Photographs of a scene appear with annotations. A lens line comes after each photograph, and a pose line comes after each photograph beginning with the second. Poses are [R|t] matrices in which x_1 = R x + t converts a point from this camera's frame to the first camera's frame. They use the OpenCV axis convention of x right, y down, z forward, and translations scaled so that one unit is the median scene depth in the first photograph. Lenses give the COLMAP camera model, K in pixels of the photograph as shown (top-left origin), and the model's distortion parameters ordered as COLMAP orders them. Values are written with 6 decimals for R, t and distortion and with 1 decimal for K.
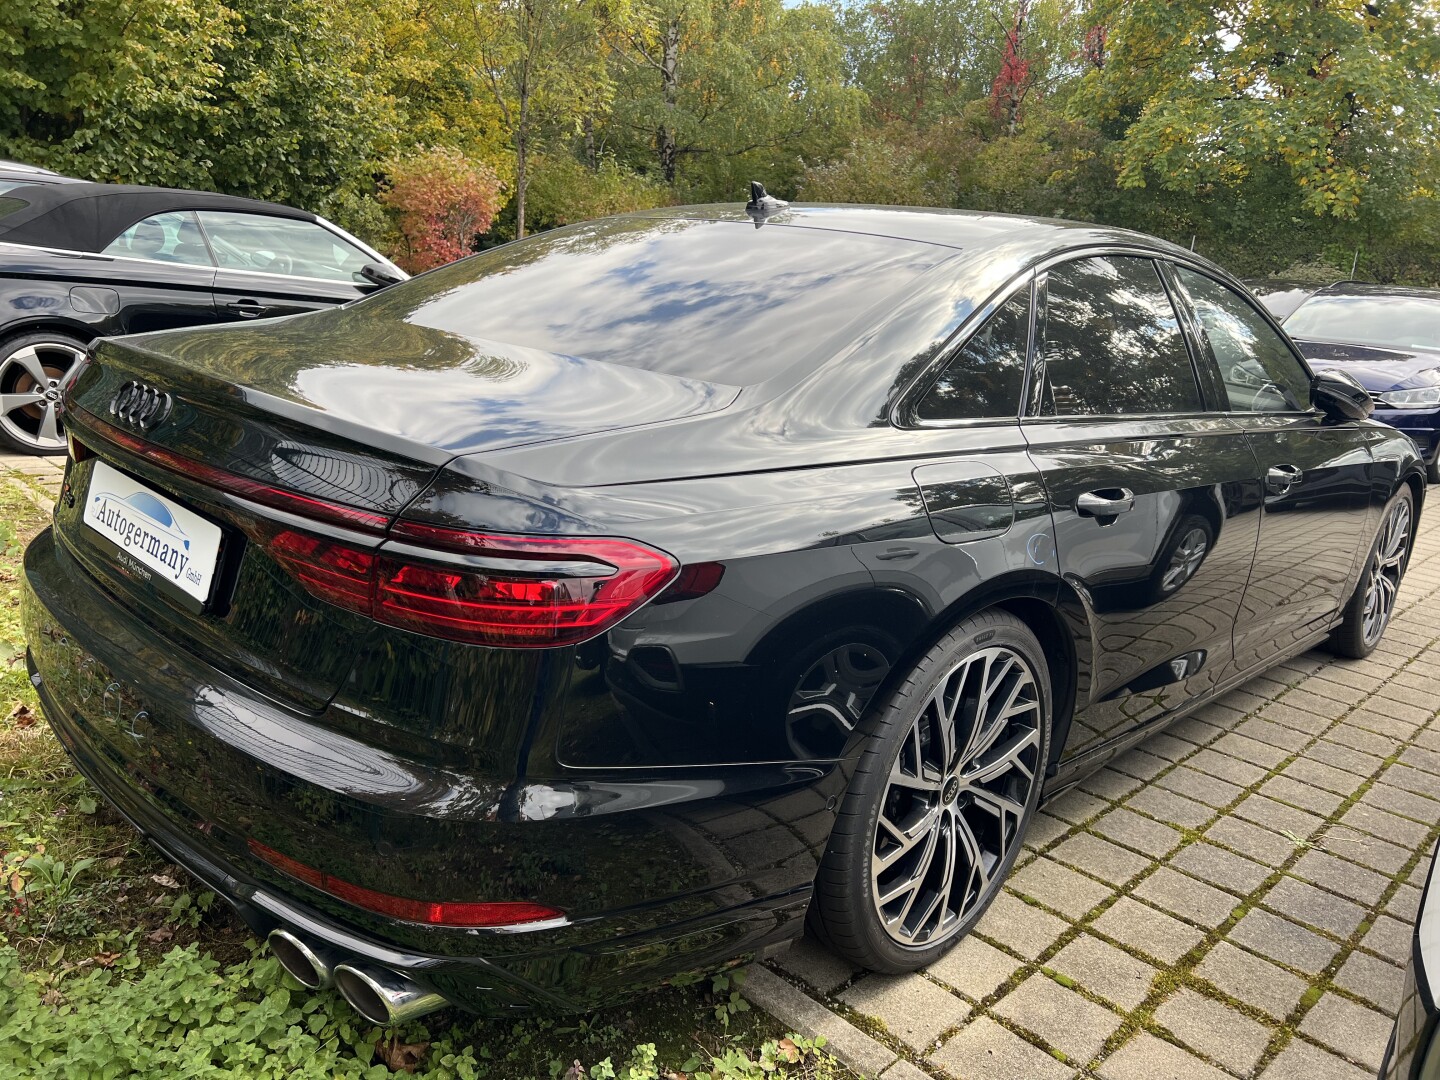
lens RADIAL K [[1084.3, 0, 731.1], [0, 1084.3, 580.3], [0, 0, 1]] dist [0.051082, -0.060802]
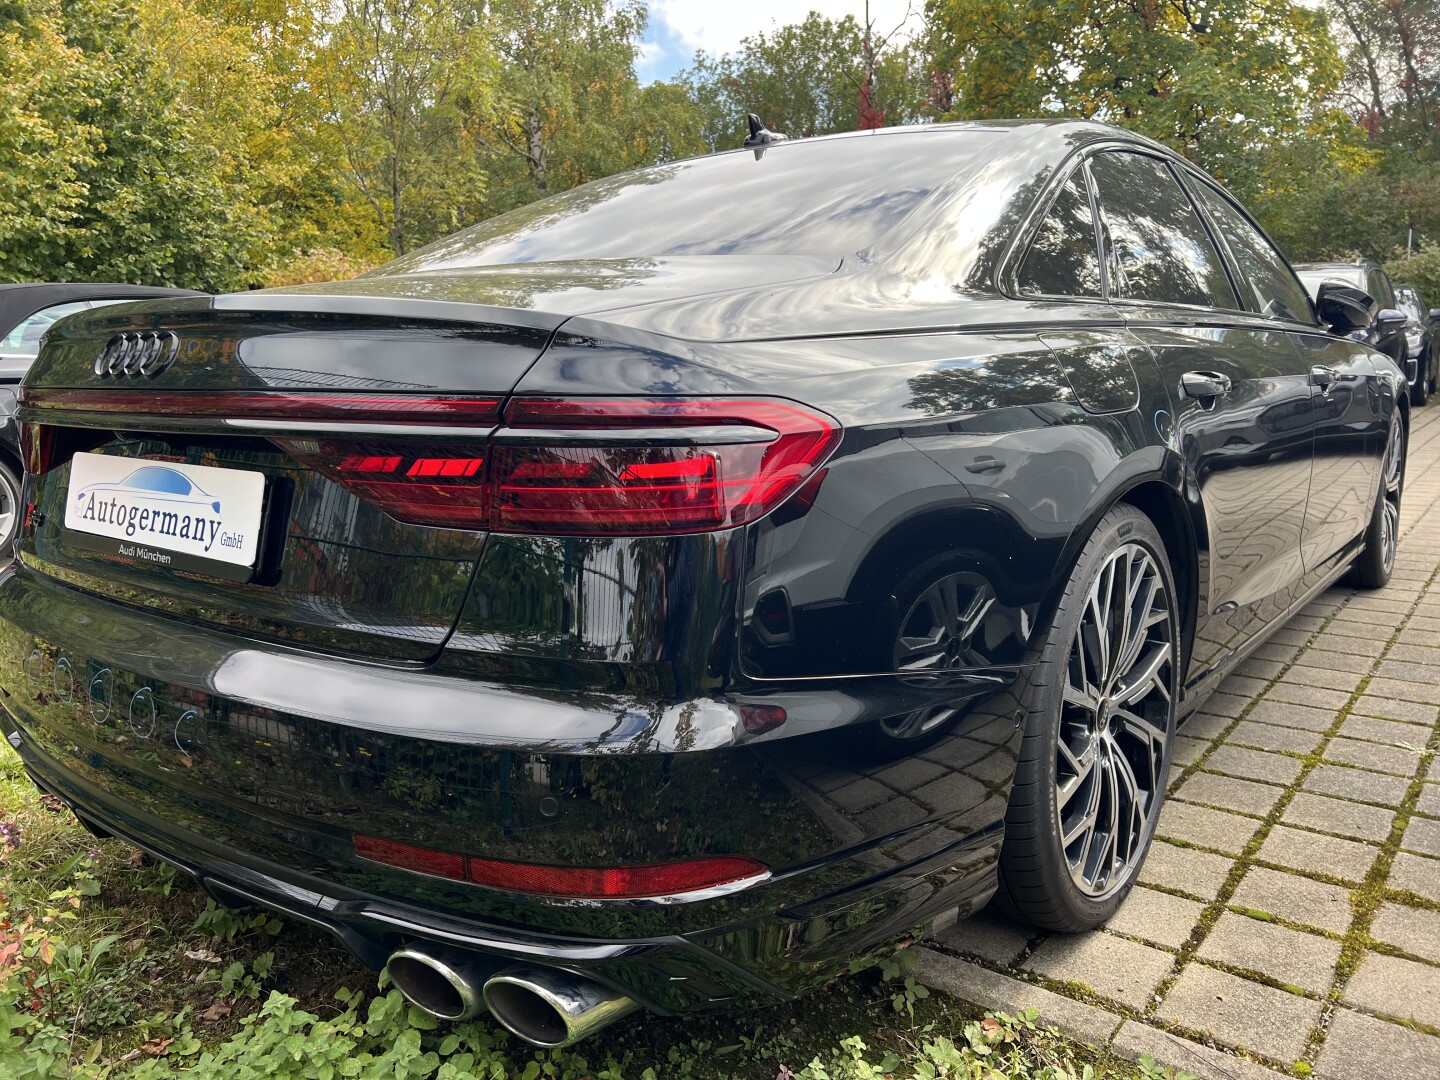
lens RADIAL K [[1087.2, 0, 717.8], [0, 1087.2, 585.4], [0, 0, 1]] dist [0.053589, -0.064965]
pose [[0.988989, -0.130987, 0.068873, -0.127280], [0.135189, 0.988980, -0.060350, 0.083852], [-0.060209, 0.068997, 0.995798, 0.109374]]
